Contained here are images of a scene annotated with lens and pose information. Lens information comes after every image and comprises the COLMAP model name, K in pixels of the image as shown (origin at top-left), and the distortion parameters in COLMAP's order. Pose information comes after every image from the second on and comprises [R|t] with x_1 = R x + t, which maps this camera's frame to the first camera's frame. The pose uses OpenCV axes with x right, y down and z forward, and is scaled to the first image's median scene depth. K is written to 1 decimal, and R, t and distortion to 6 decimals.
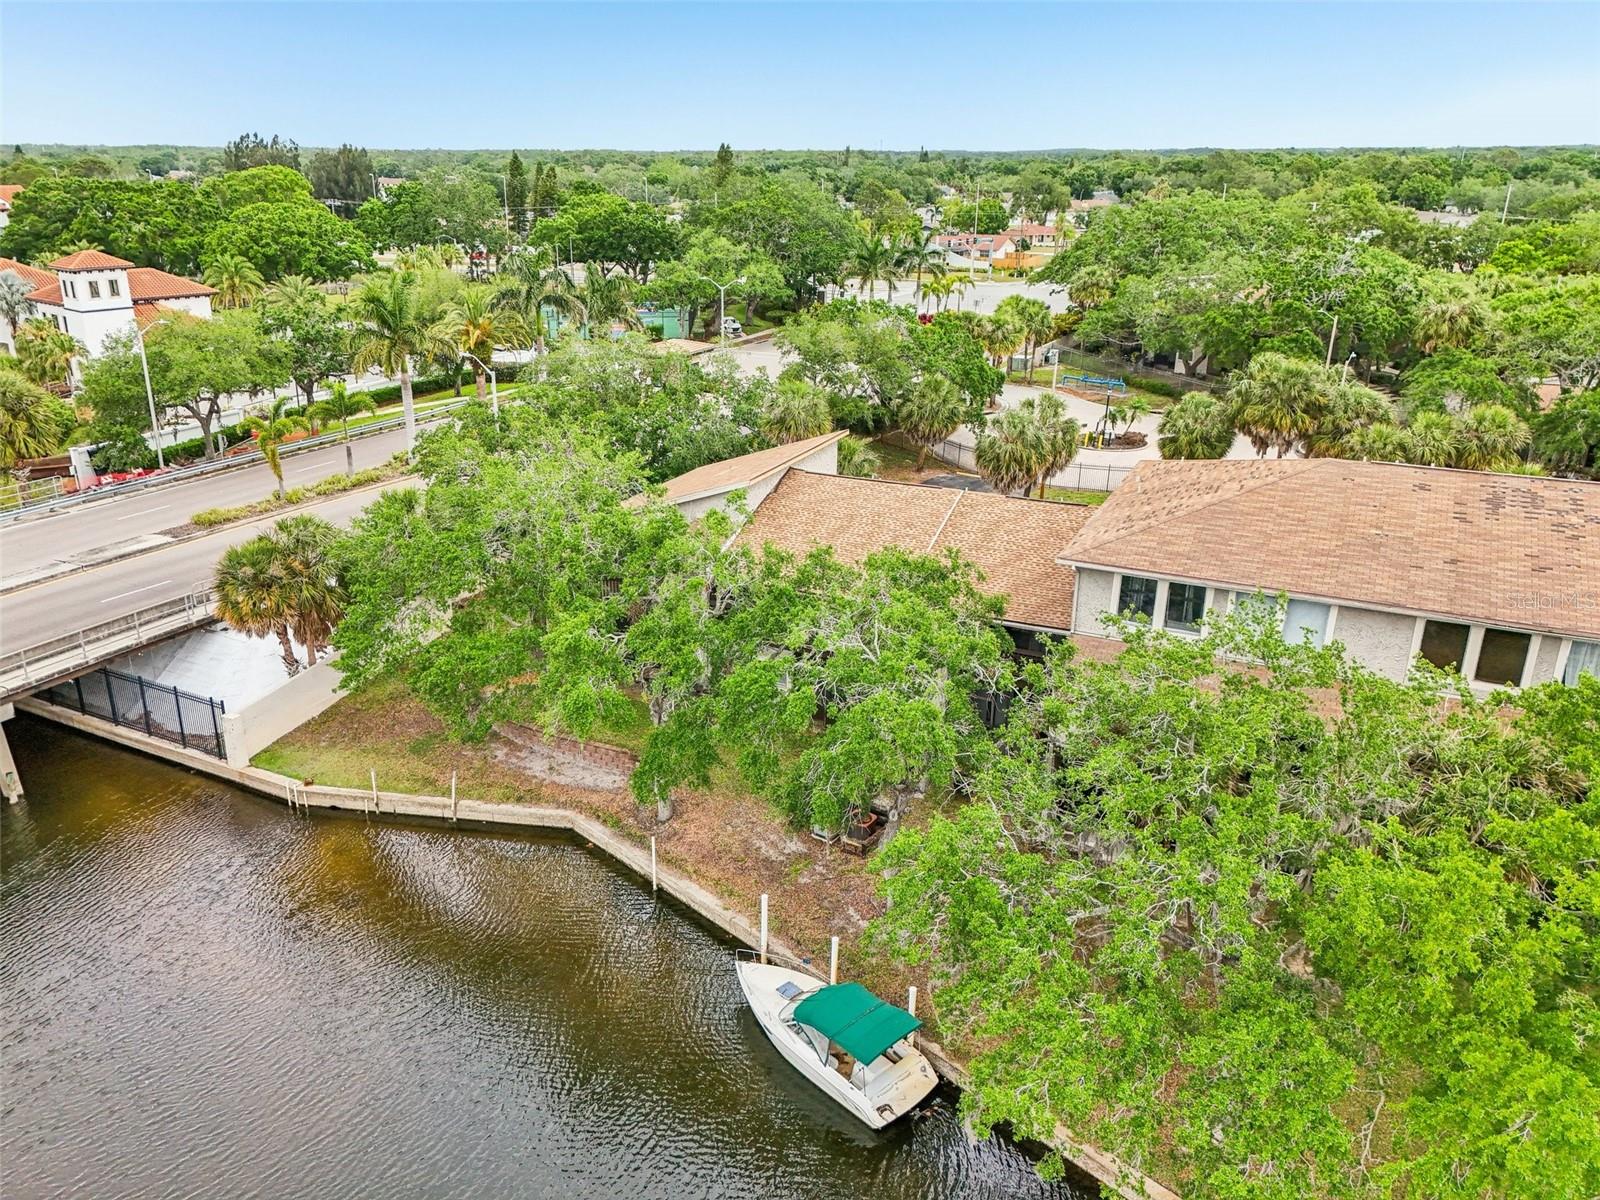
lens RADIAL K [[1167.6, 0, 780.1], [0, 1167.6, 599.9], [0, 0, 1]] dist [0.079370, -0.095077]
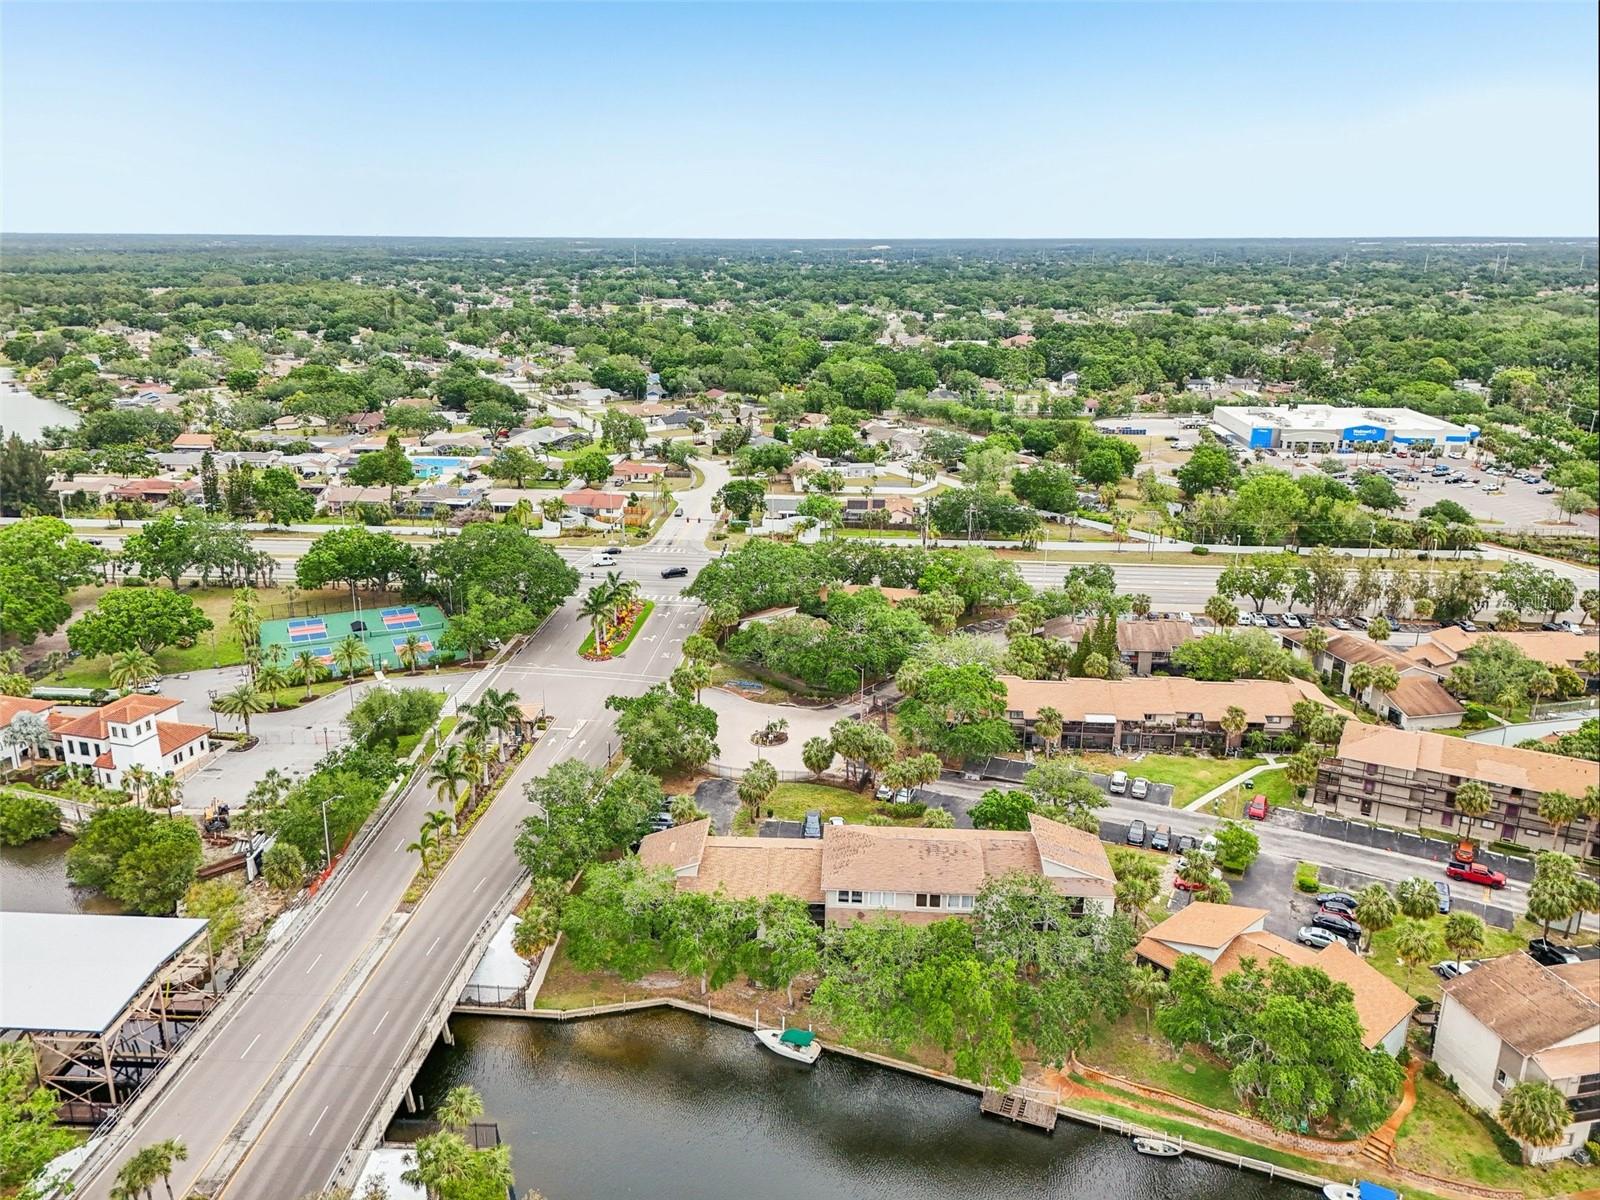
lens RADIAL K [[1167.6, 0, 780.1], [0, 1167.6, 599.9], [0, 0, 1]] dist [0.079370, -0.095077]
pose [[0.921870, -0.112984, 0.370662, -0.810928], [0.134540, 0.990367, -0.032733, -0.600462], [-0.363393, 0.080044, 0.928191, -1.703004]]
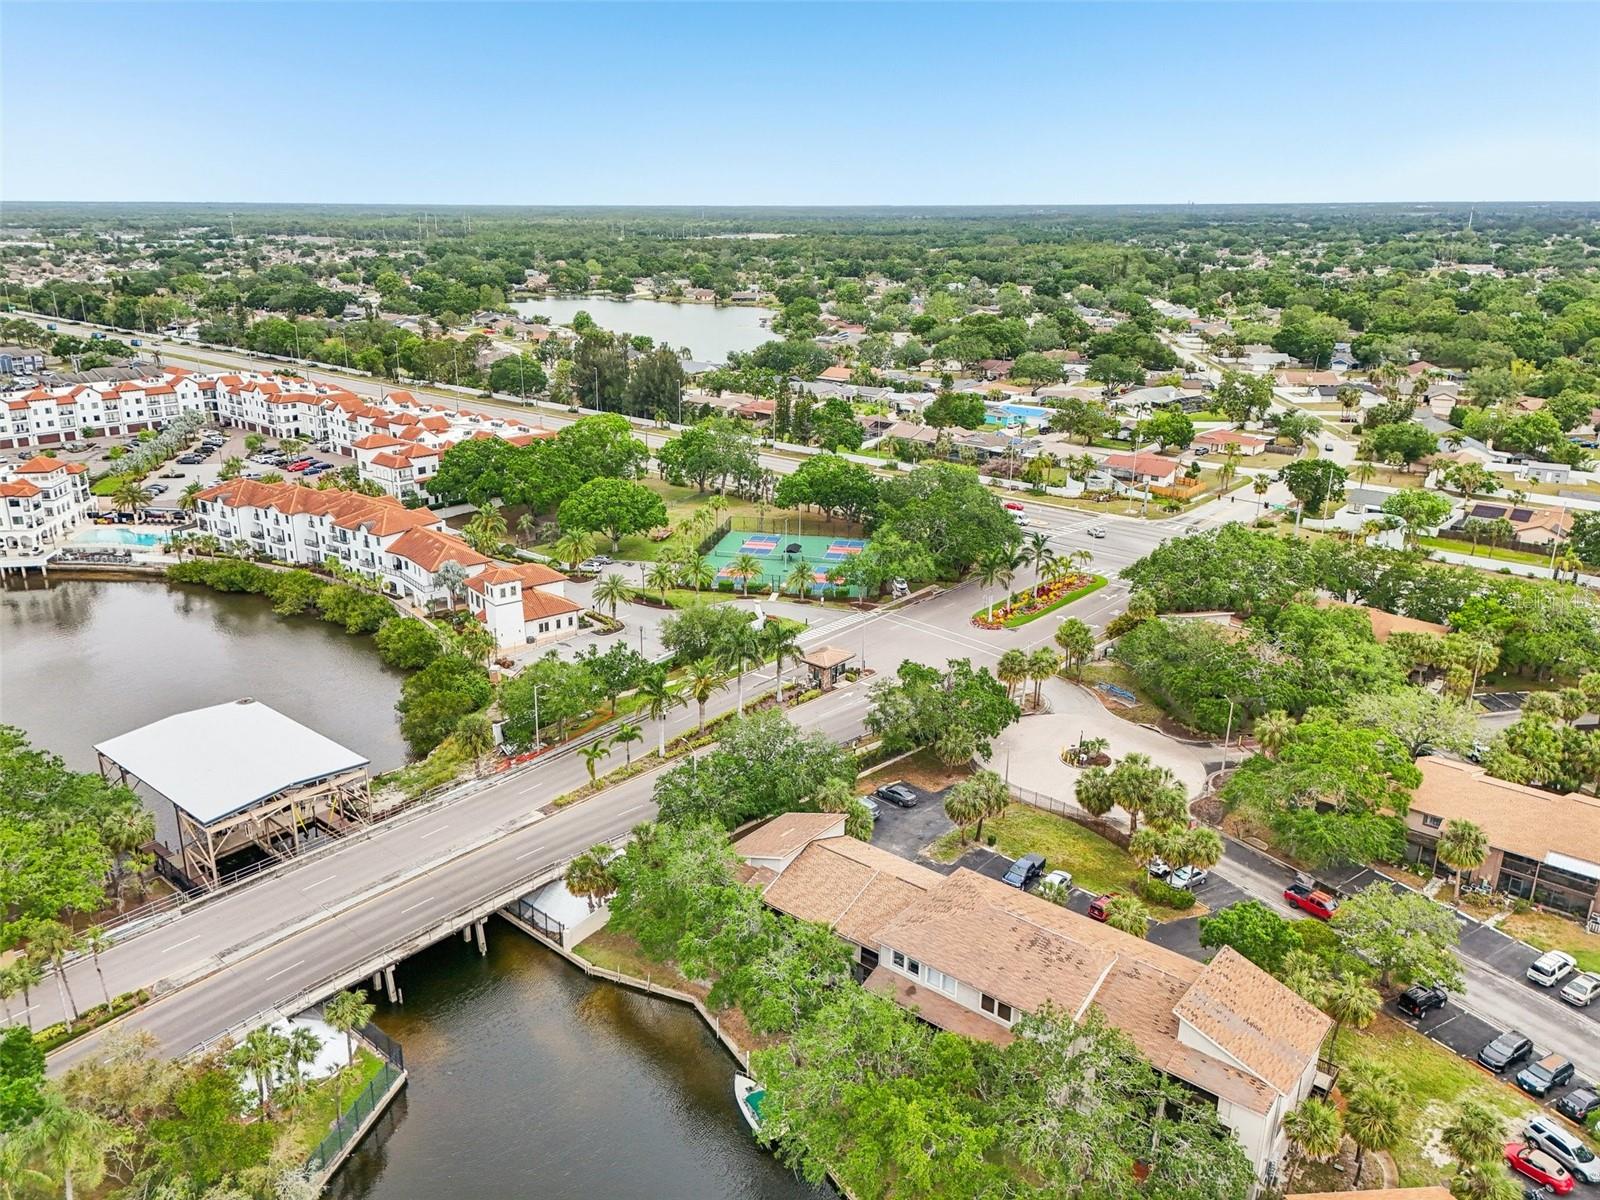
lens RADIAL K [[1167.6, 0, 780.1], [0, 1167.6, 599.9], [0, 0, 1]] dist [0.079370, -0.095077]
pose [[0.970021, 0.076179, -0.230775, 0.459568], [-0.084264, 0.996120, -0.025369, -0.545336], [0.227947, 0.044055, 0.972676, -1.260337]]
